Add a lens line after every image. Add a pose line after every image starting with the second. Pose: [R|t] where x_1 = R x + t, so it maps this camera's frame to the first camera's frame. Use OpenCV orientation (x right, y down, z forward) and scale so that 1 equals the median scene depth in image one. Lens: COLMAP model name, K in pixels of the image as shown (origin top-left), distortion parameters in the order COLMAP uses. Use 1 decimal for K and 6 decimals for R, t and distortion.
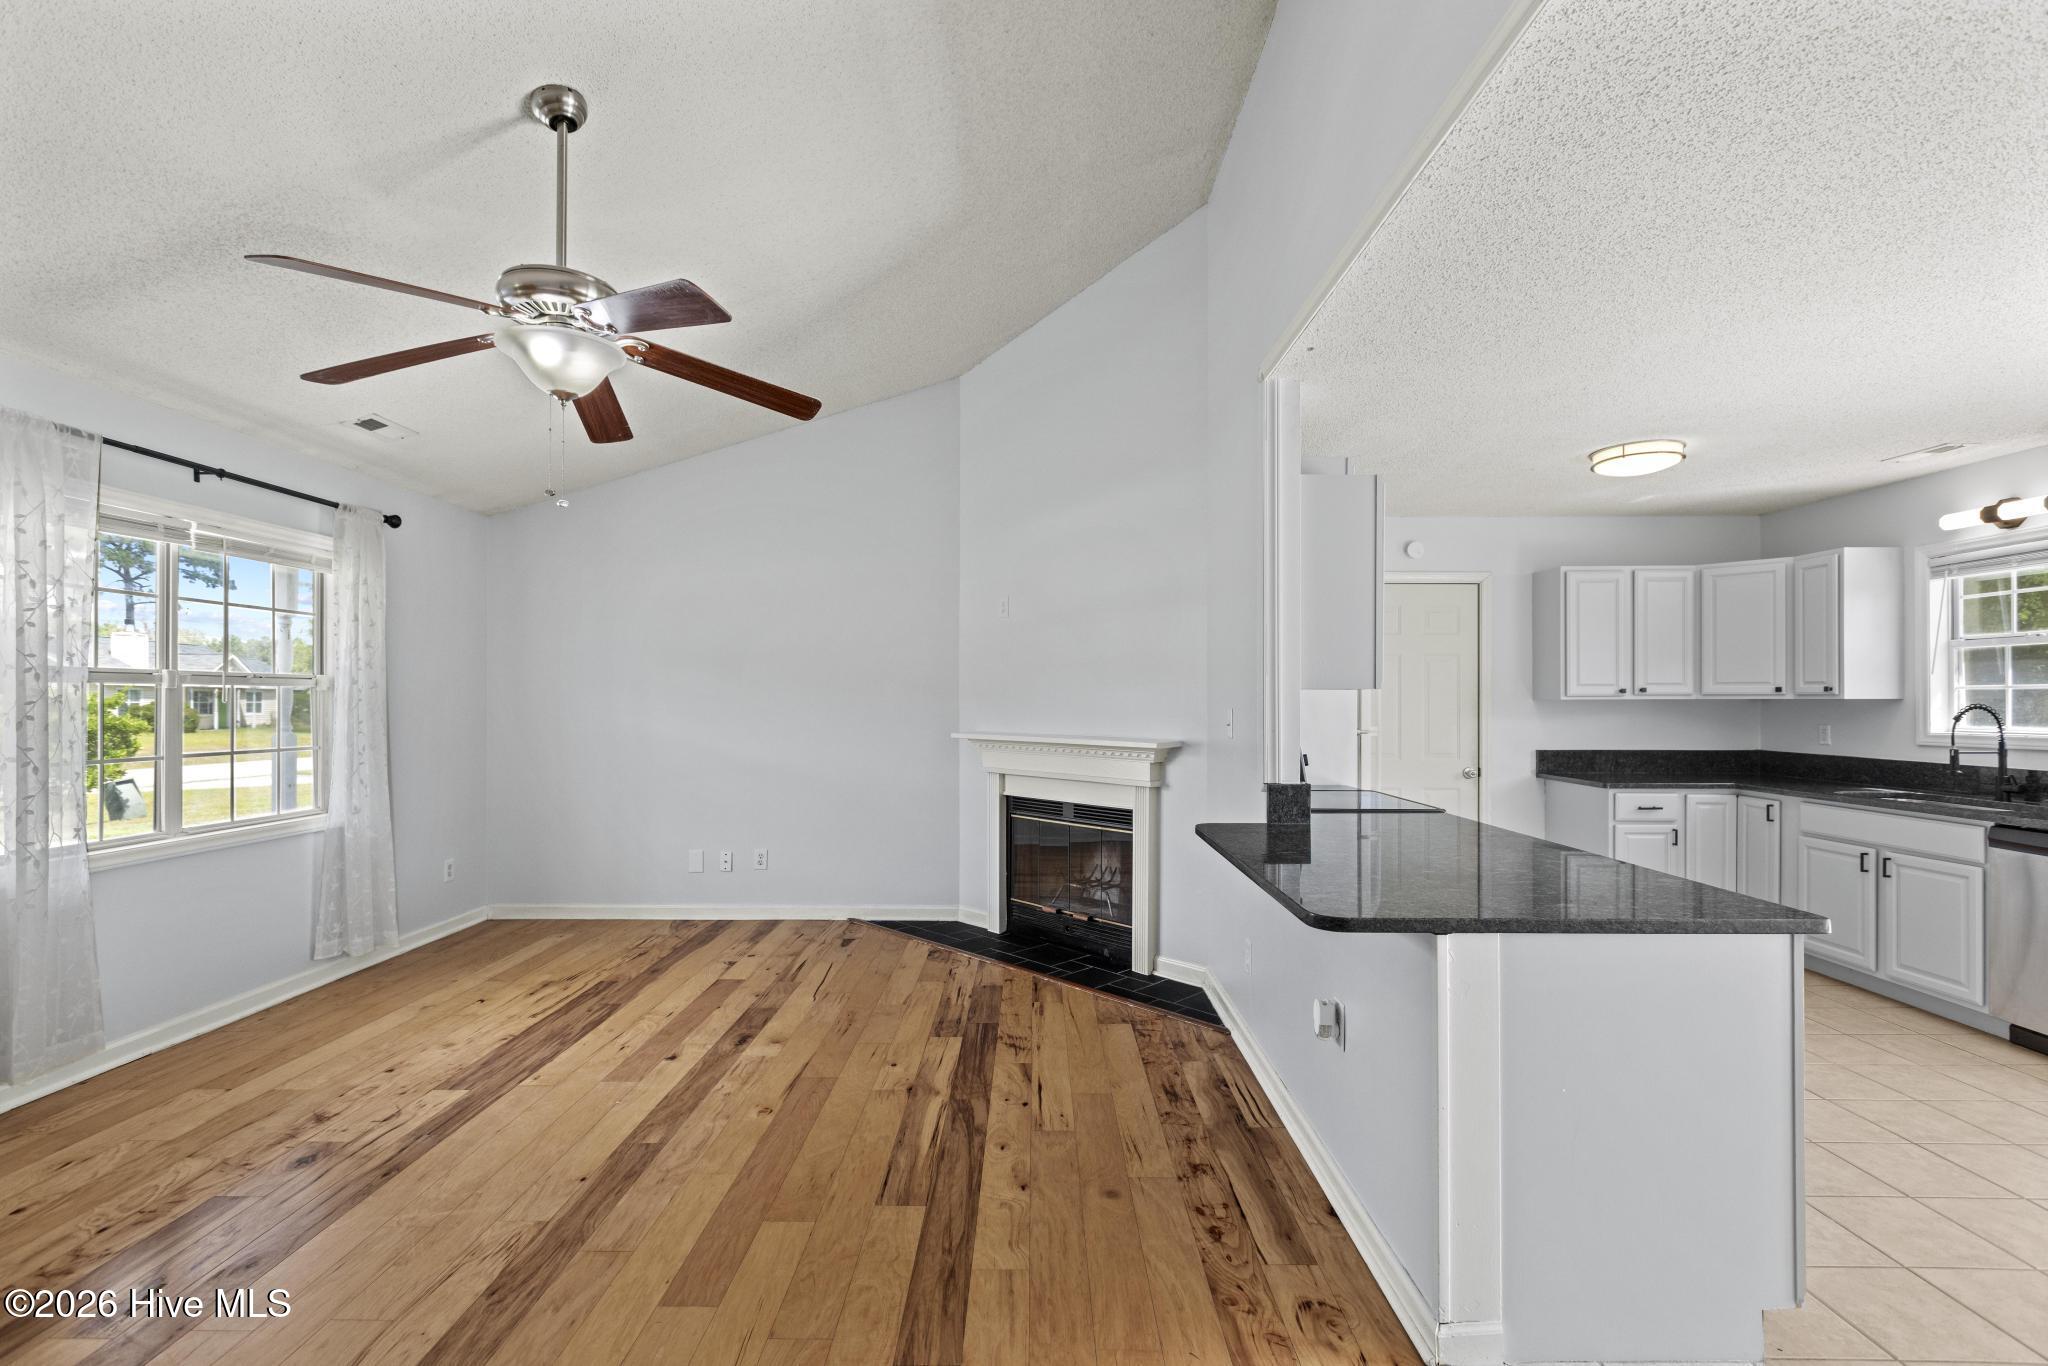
lens RADIAL K [[916.0, 0, 1029.9], [0, 916.0, 694.9], [0, 0, 1]] dist [0.004364, -0.001226]
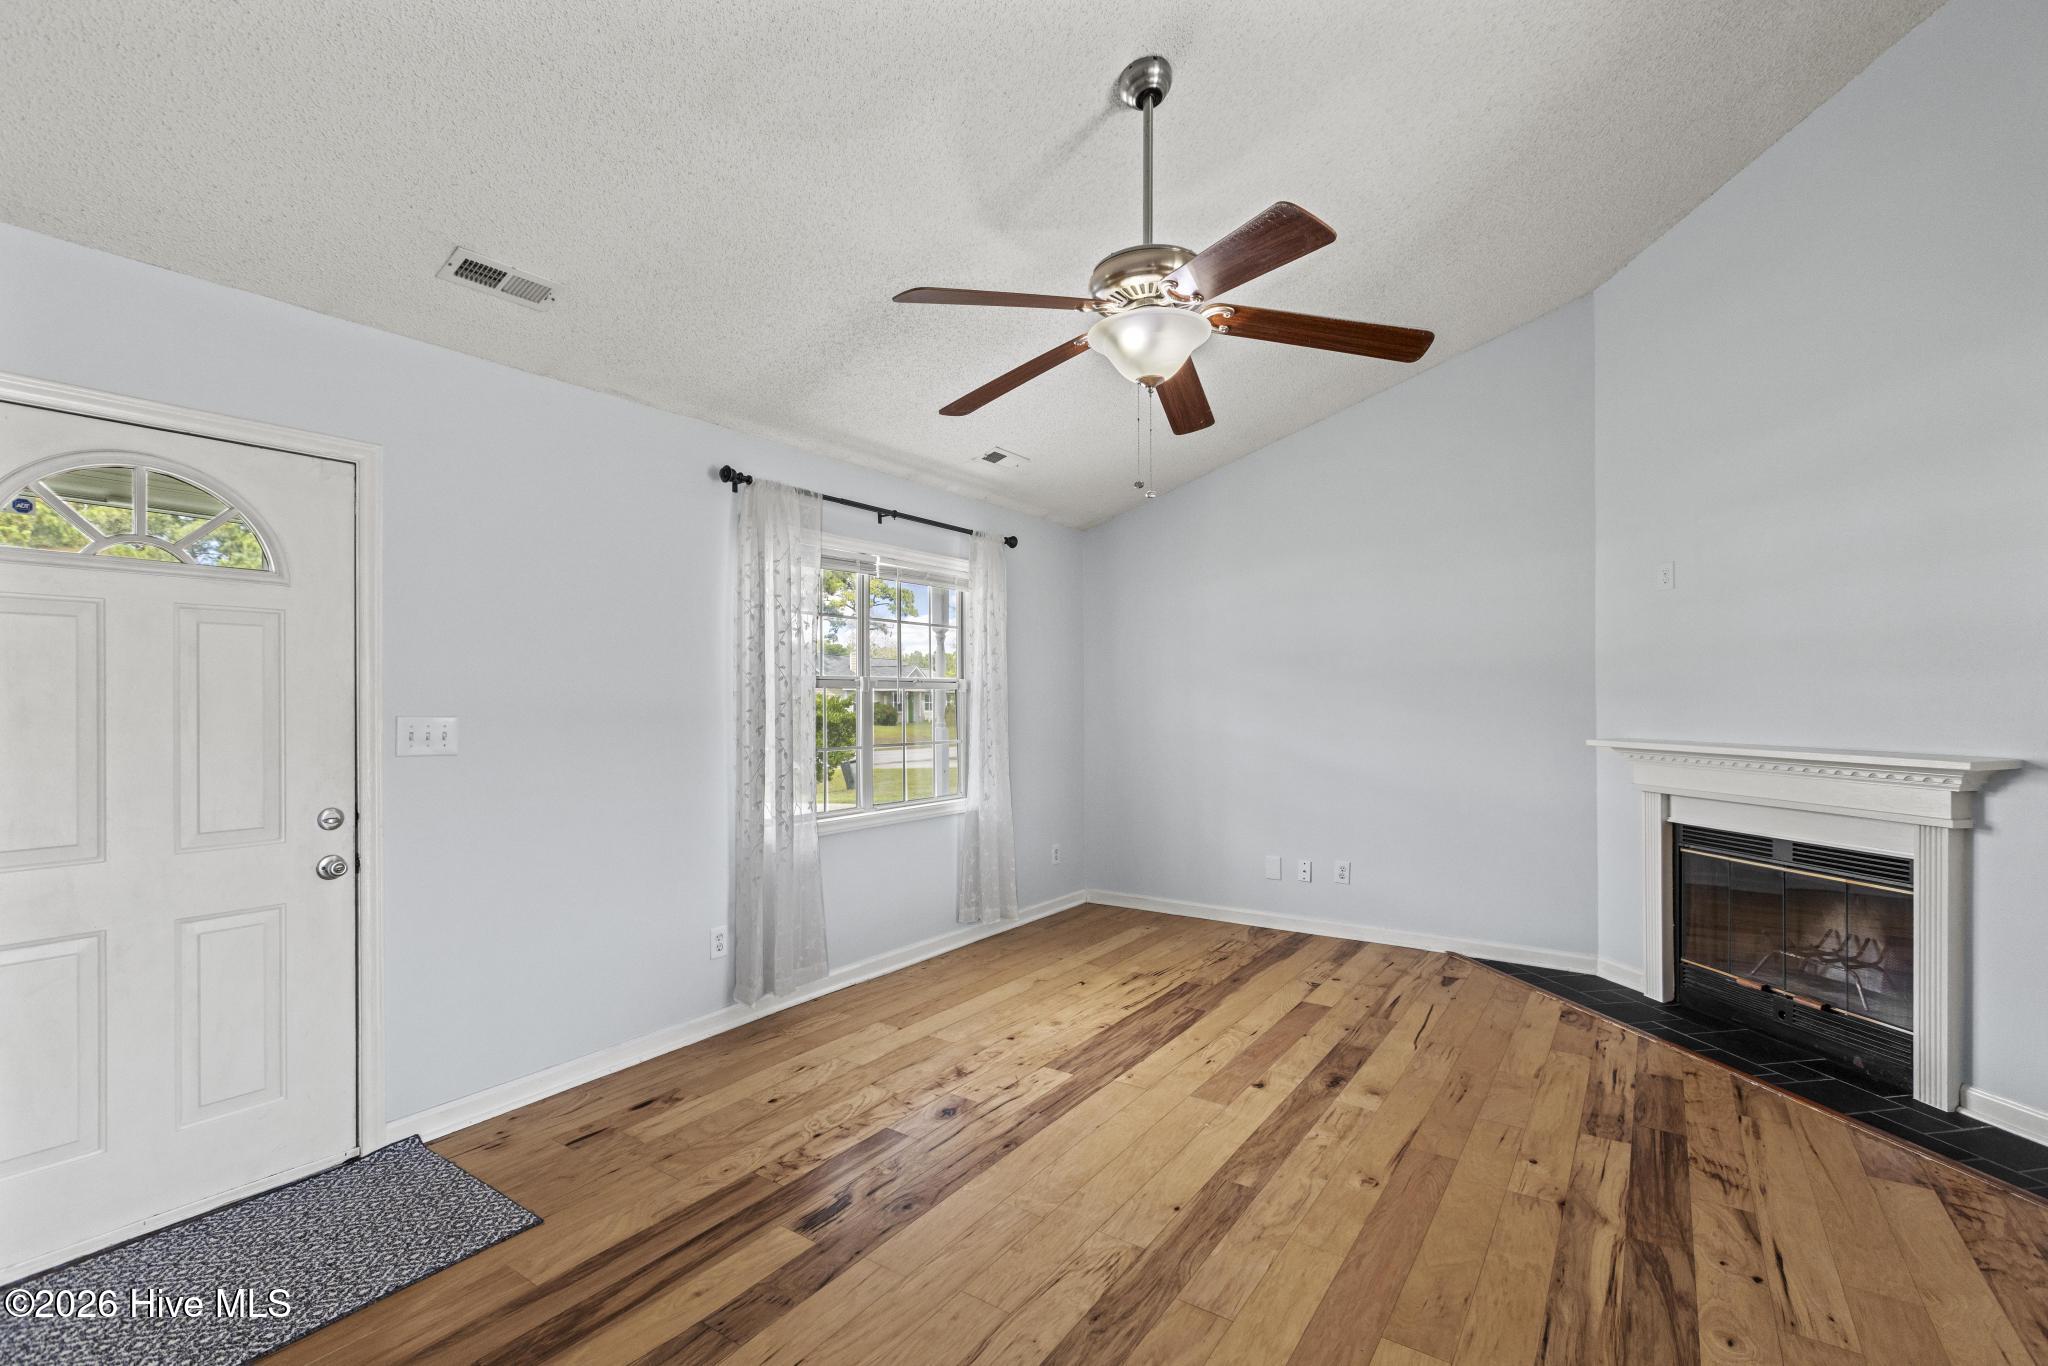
lens RADIAL K [[916.0, 0, 1029.9], [0, 916.0, 694.9], [0, 0, 1]] dist [0.004364, -0.001226]
pose [[0.829002, -0.007004, -0.559202, -0.064361], [0.007751, 0.999969, -0.001034, 0.000365], [0.559192, -0.003477, 0.829031, 0.108174]]
